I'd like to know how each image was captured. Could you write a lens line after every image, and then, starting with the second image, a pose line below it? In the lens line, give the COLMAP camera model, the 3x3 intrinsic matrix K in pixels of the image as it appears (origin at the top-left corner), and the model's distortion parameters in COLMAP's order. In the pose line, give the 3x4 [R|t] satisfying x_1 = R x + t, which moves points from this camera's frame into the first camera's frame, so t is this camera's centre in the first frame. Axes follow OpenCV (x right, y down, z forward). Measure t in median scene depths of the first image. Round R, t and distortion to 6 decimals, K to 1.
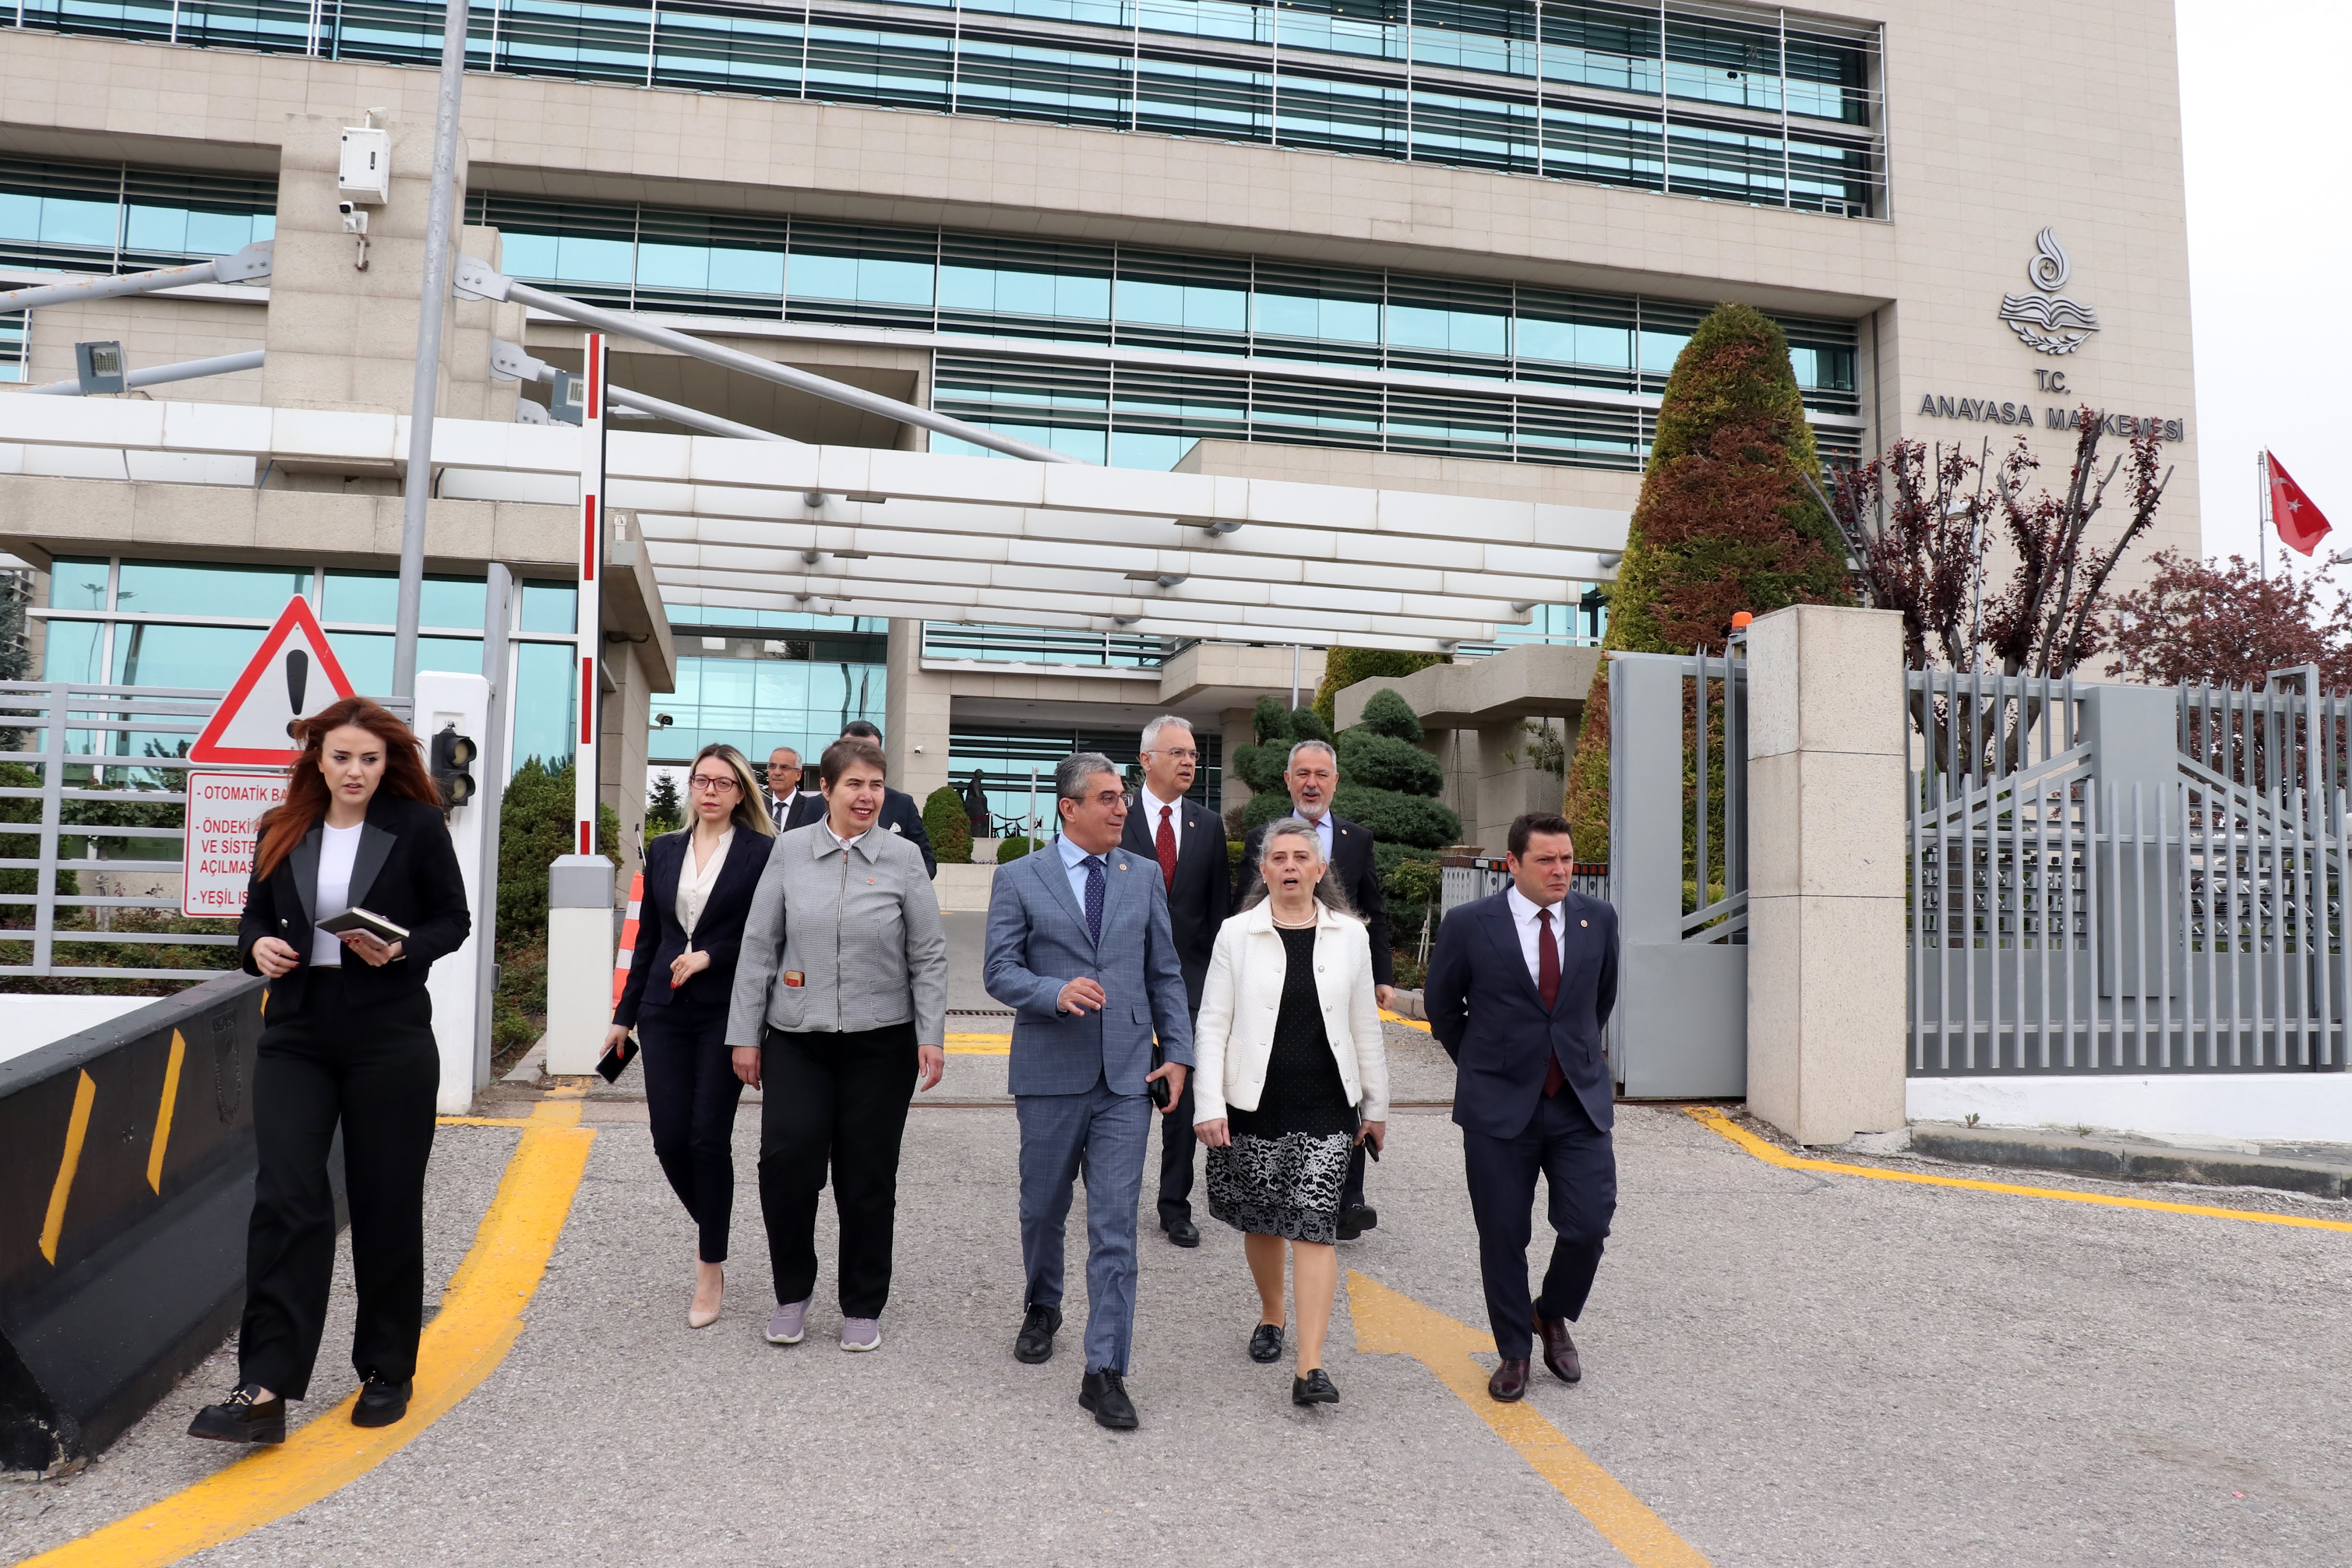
lens RADIAL K [[2017.6, 0, 1169.7], [0, 2017.6, 769.9], [0, 0, 1]] dist [-0.177410, 0.174894]
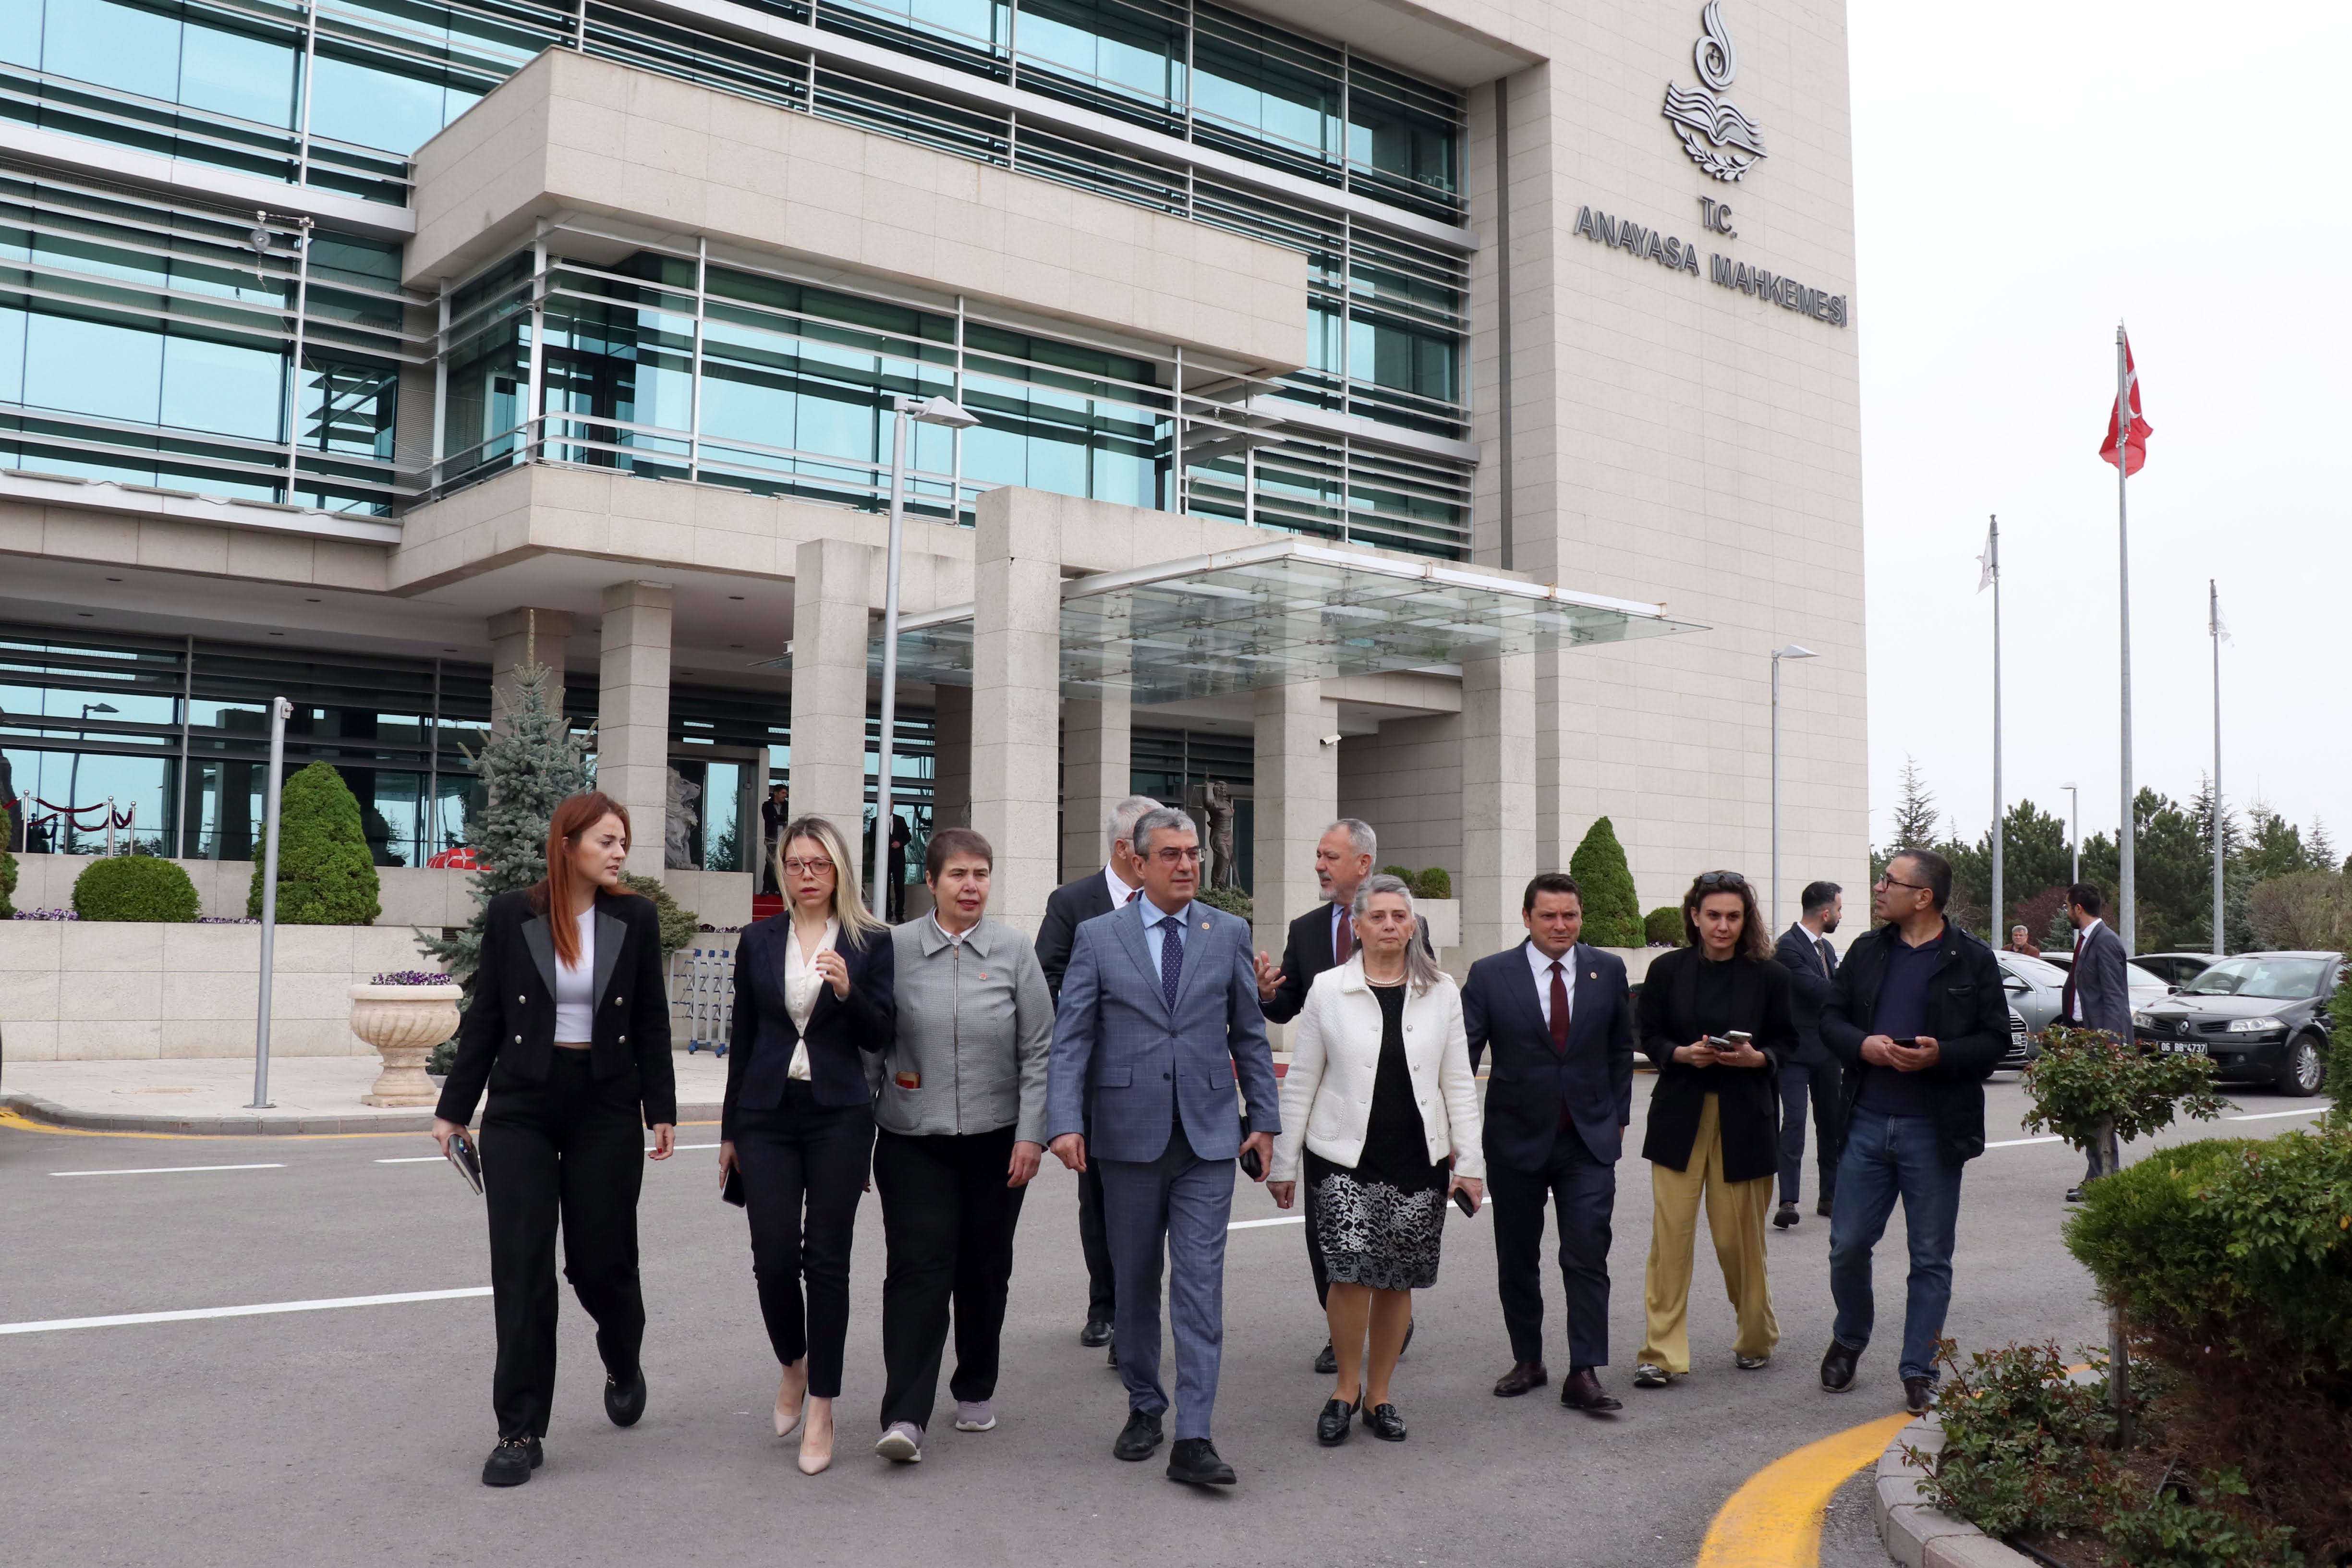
lens RADIAL K [[2196.1, 0, 1174.0], [0, 2196.1, 778.8], [0, 0, 1]] dist [-0.132461, 0.015448]
pose [[0.885433, 0.029937, 0.463802, -0.075677], [-0.045571, 0.998707, 0.022534, -0.006233], [-0.462528, -0.041088, 0.885652, 0.395374]]
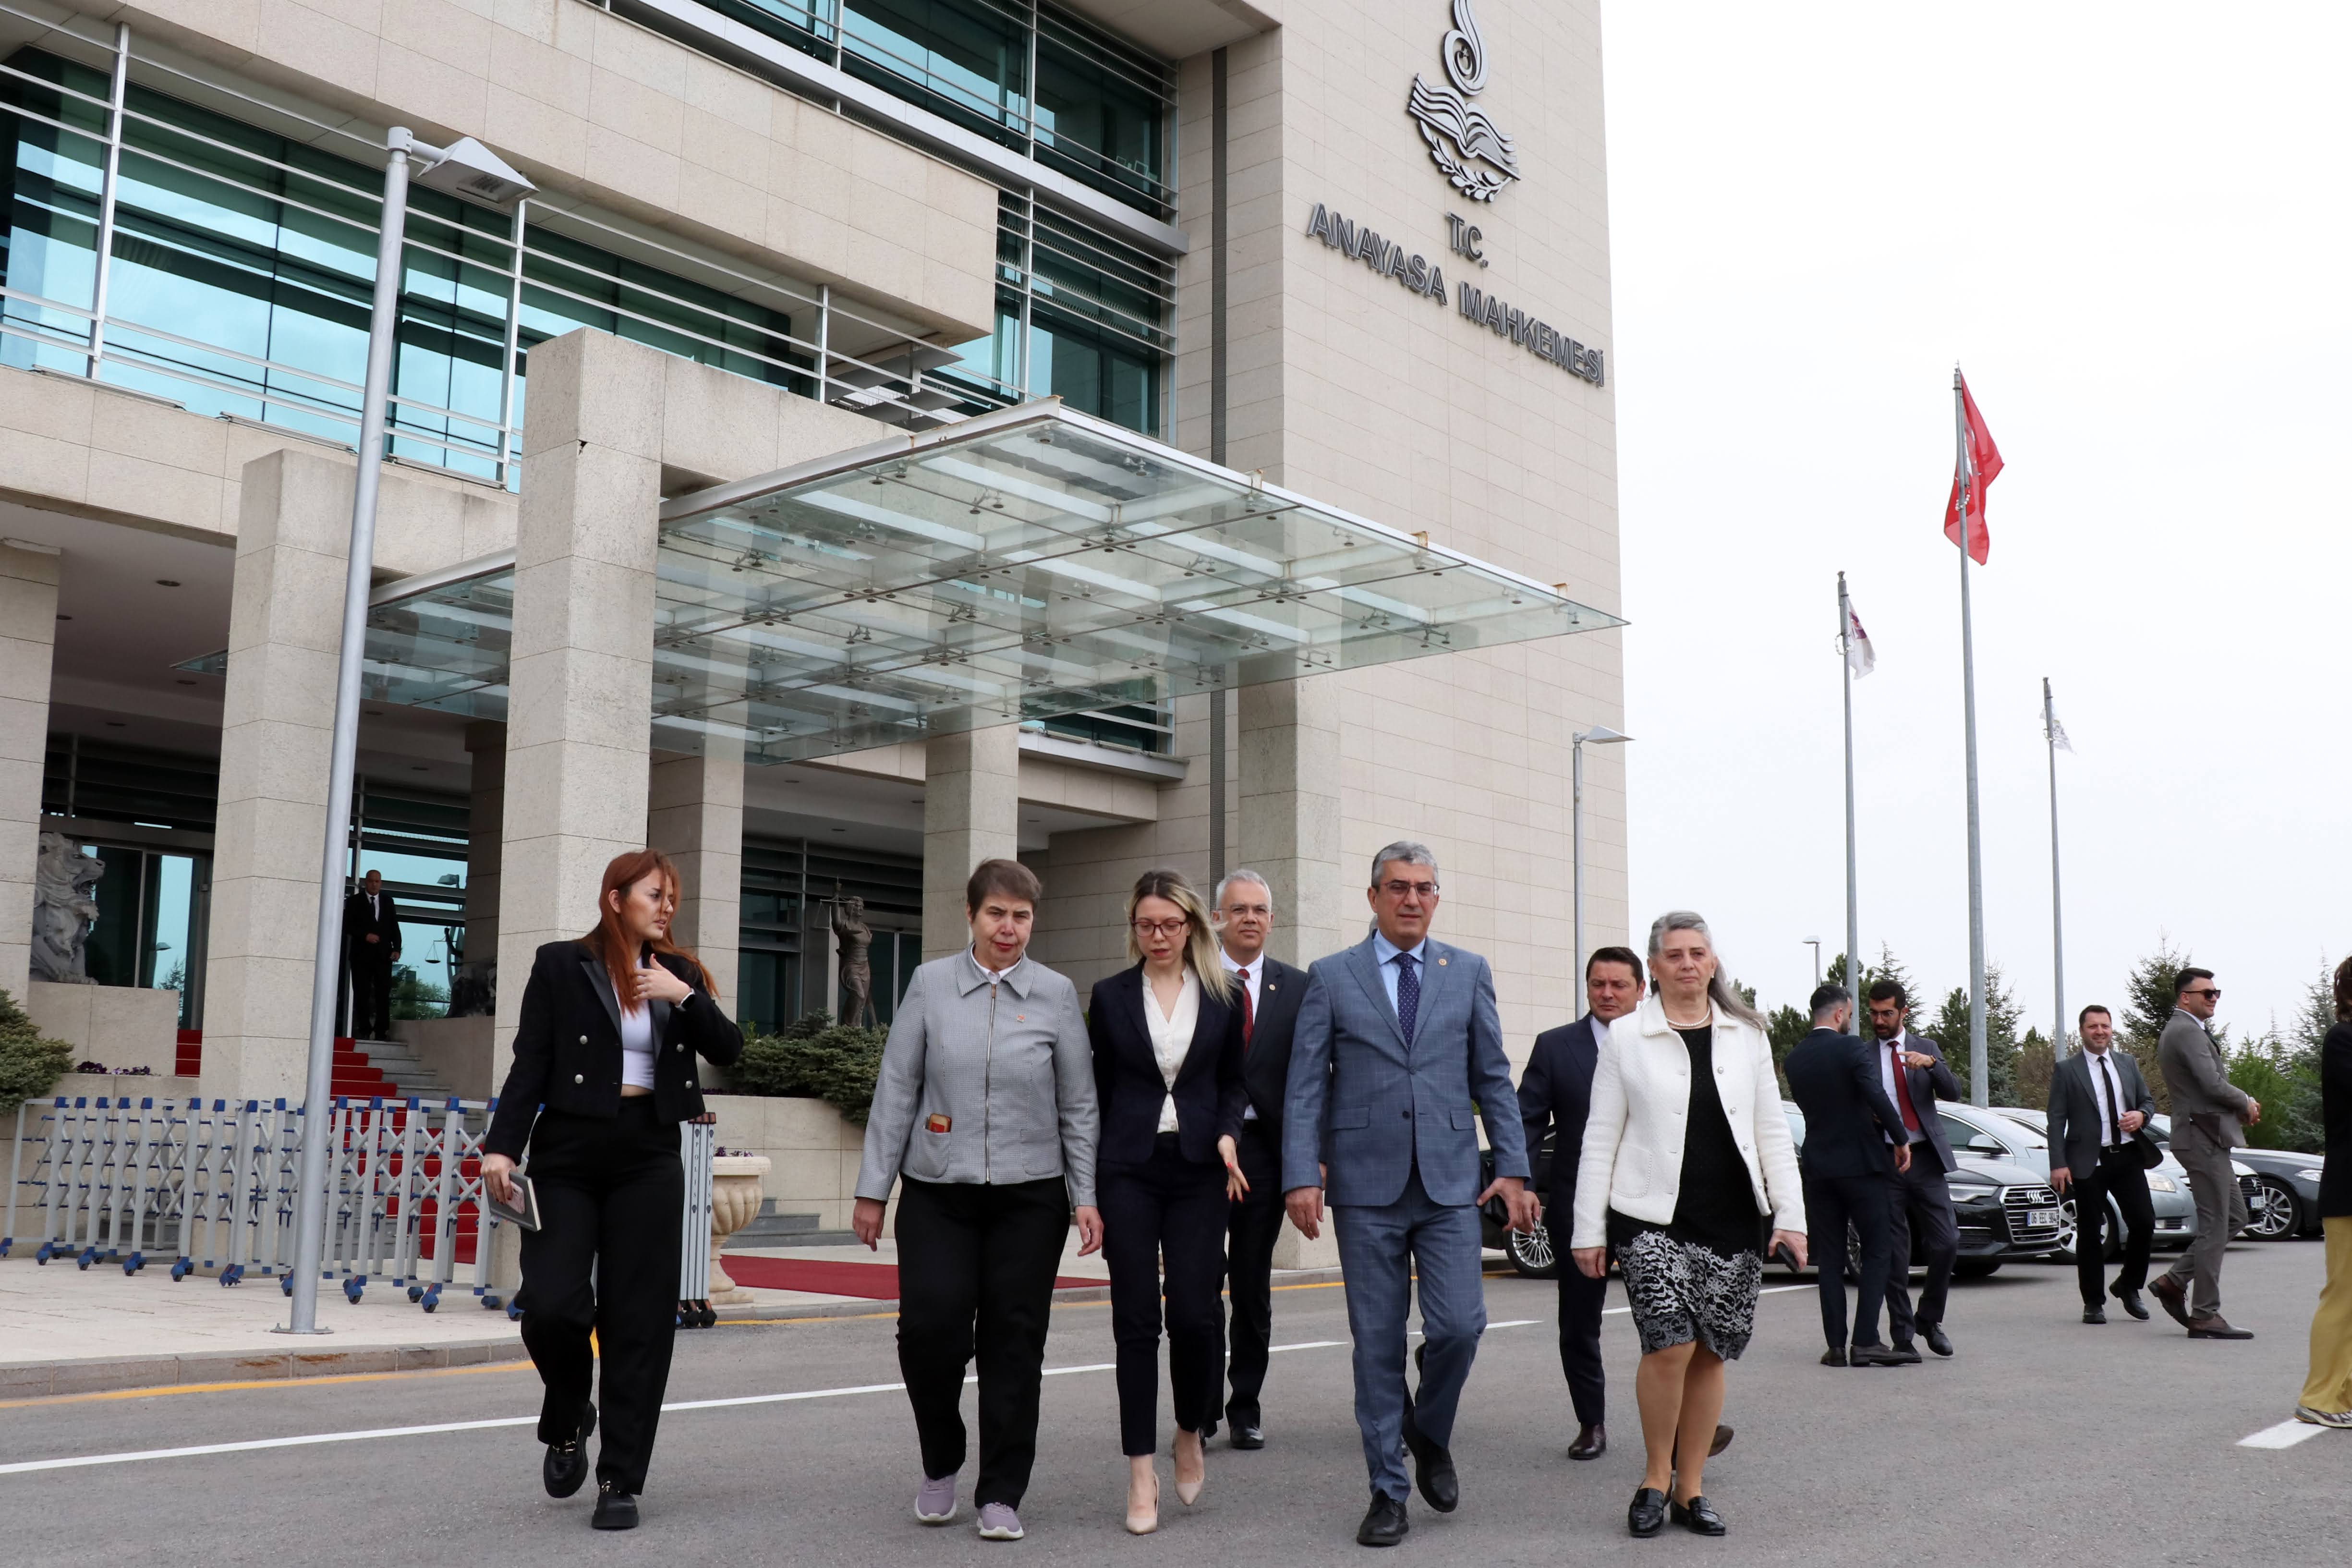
lens RADIAL K [[2292.1, 0, 1244.6], [0, 2292.1, 834.1], [0, 0, 1]] dist [-0.169443, 0.180683]
pose [[0.767989, 0.073691, 0.636210, -0.019789], [-0.057611, 0.997280, -0.045968, 0.014009], [-0.637867, -0.001350, 0.770145, 0.519135]]
